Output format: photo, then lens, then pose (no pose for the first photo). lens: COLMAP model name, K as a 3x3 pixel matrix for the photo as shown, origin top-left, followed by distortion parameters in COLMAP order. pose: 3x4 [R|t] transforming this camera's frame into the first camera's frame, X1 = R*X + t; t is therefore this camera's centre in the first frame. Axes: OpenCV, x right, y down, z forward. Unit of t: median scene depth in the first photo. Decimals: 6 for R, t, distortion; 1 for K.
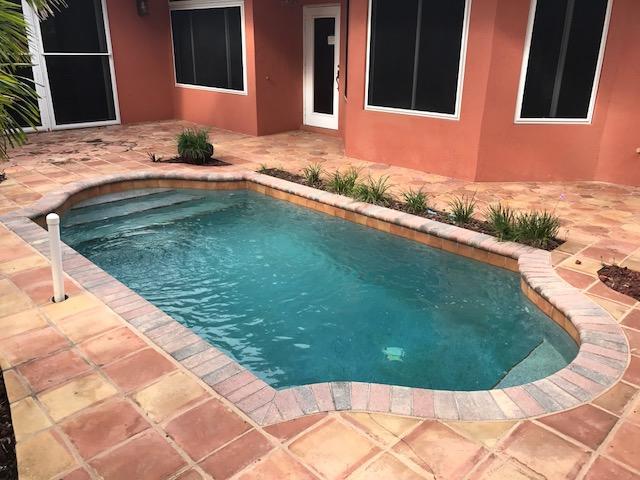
lens RADIAL K [[518.1, 0, 320.0], [0, 518.1, 240.0], [0, 0, 1]] dist [0.008191, 0.006073]
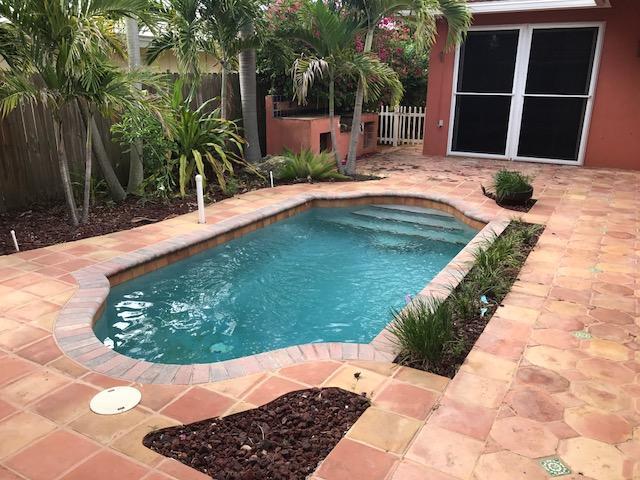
lens RADIAL K [[518.1, 0, 320.0], [0, 518.1, 240.0], [0, 0, 1]] dist [0.008191, 0.006073]
pose [[0.282678, 0.279099, -0.917713, 1.110821], [-0.342385, 0.923068, 0.175265, -0.250467], [0.896028, 0.264668, 0.356490, 0.626051]]
